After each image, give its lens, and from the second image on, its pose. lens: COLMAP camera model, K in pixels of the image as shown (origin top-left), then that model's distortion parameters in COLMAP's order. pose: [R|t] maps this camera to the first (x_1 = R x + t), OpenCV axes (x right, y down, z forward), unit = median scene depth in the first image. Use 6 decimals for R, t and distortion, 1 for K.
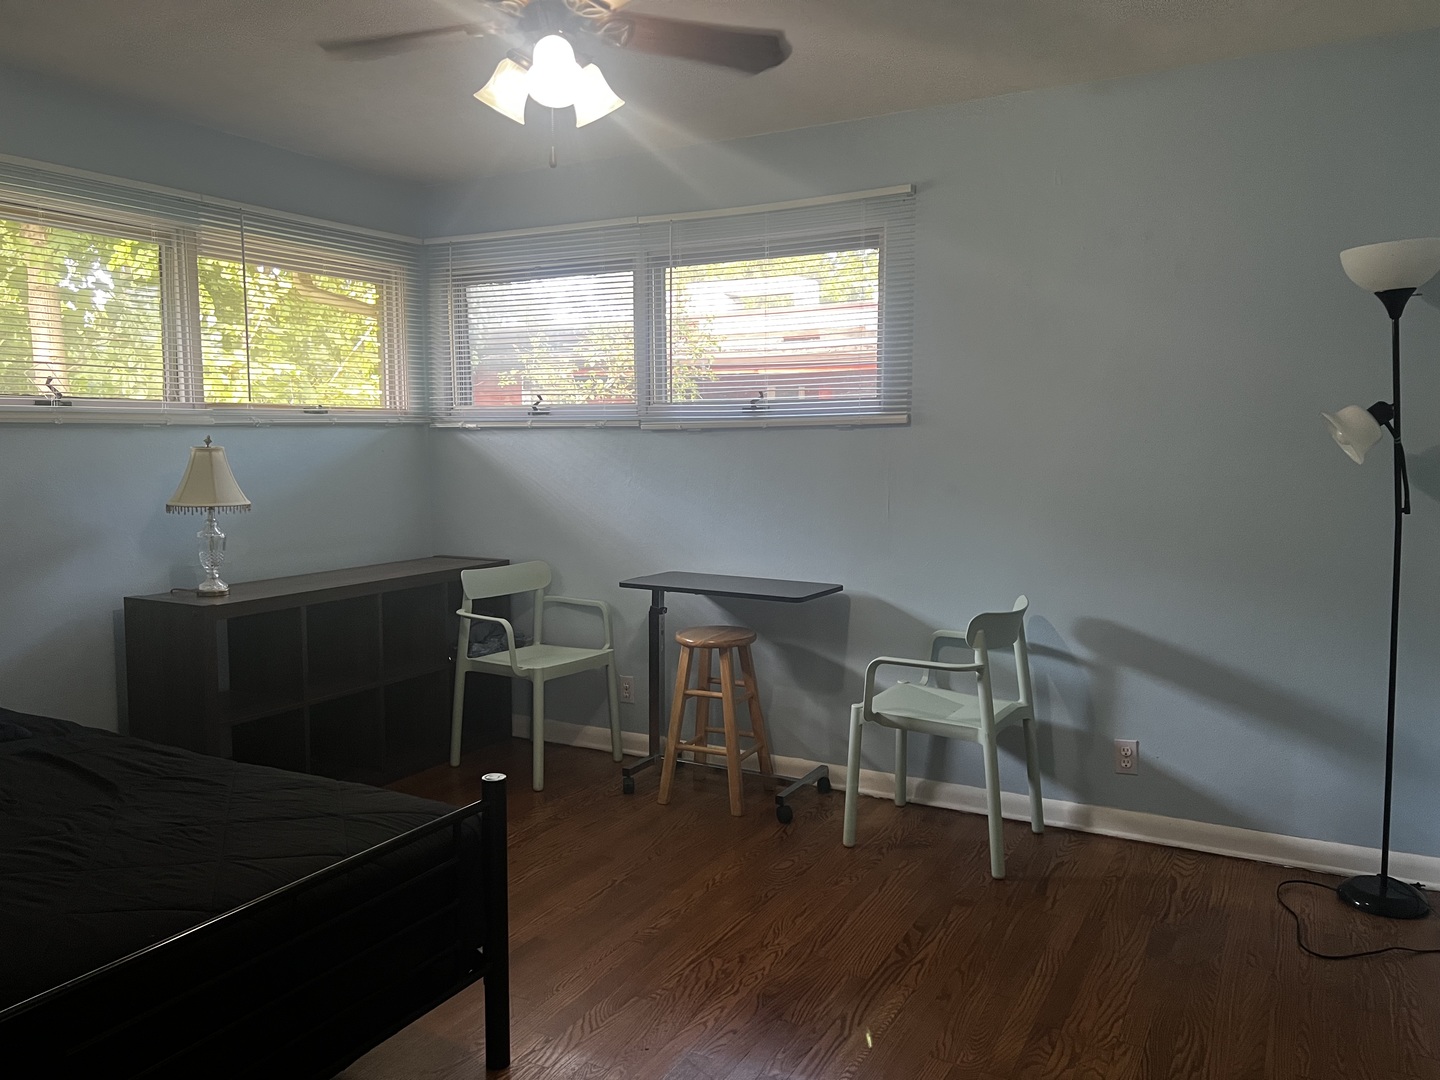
lens RADIAL K [[1094.2, 0, 709.9], [0, 1094.2, 533.7], [0, 0, 1]] dist [0.066434, -0.047154]
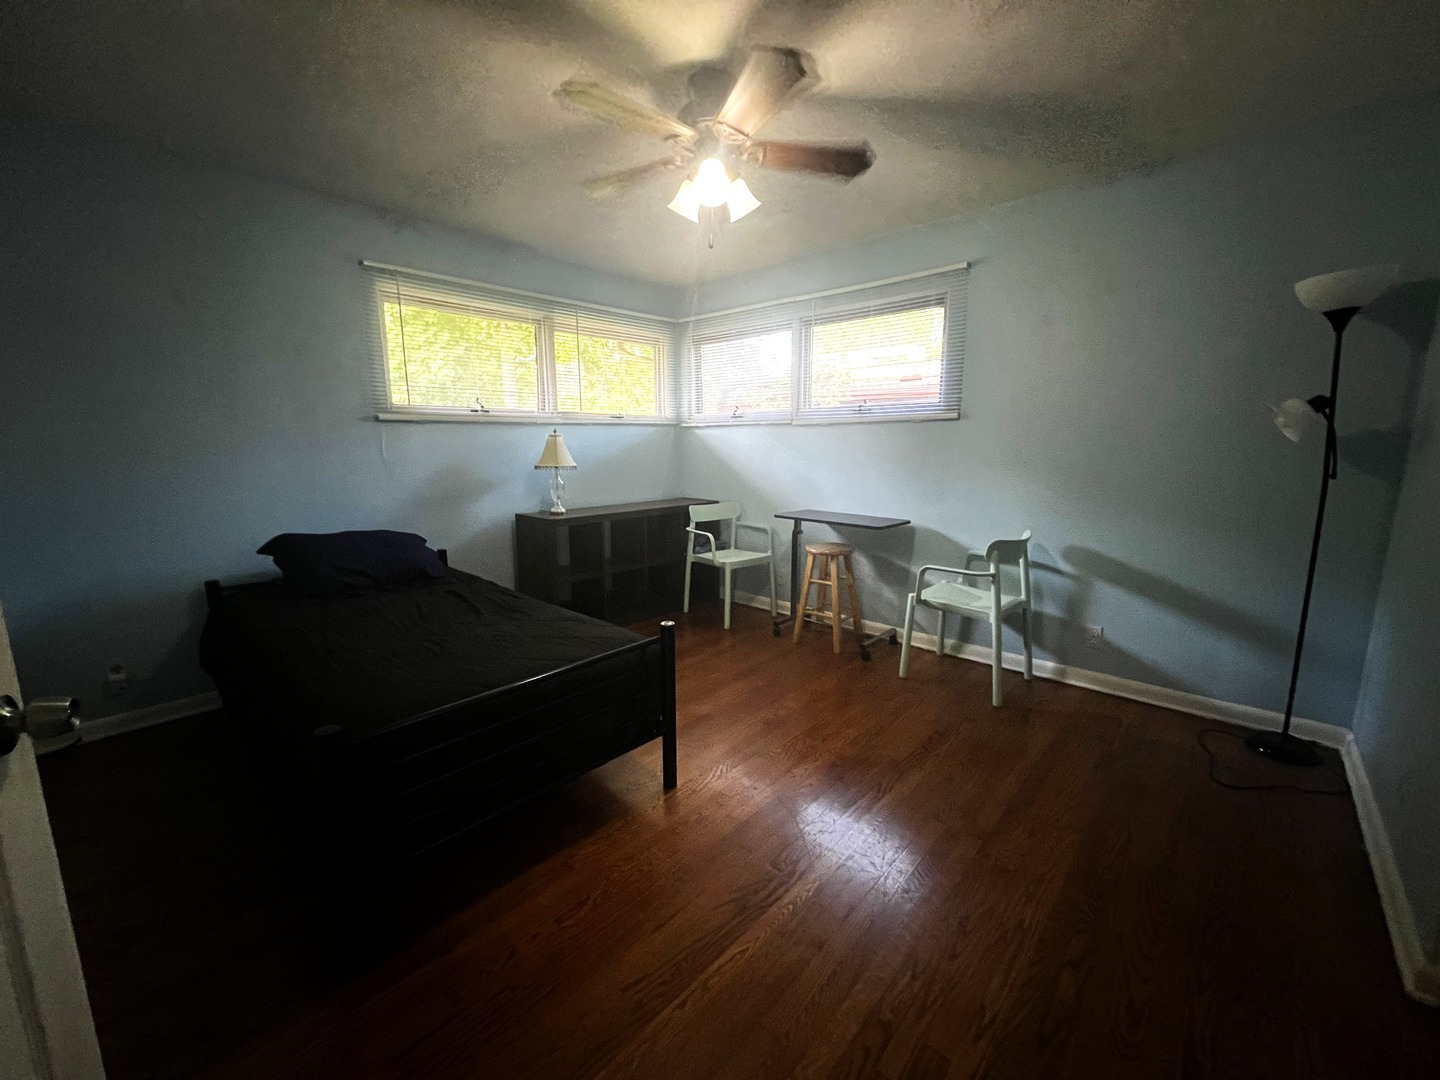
lens RADIAL K [[582.0, 0, 721.8], [0, 582.0, 540.8], [0, 0, 1]] dist [0.001153, 0.002202]
pose [[0.972858, 0.040164, -0.227891, 0.051732], [-0.021264, 0.996172, 0.084795, 0.010874], [0.230425, -0.077648, 0.969987, 0.104825]]
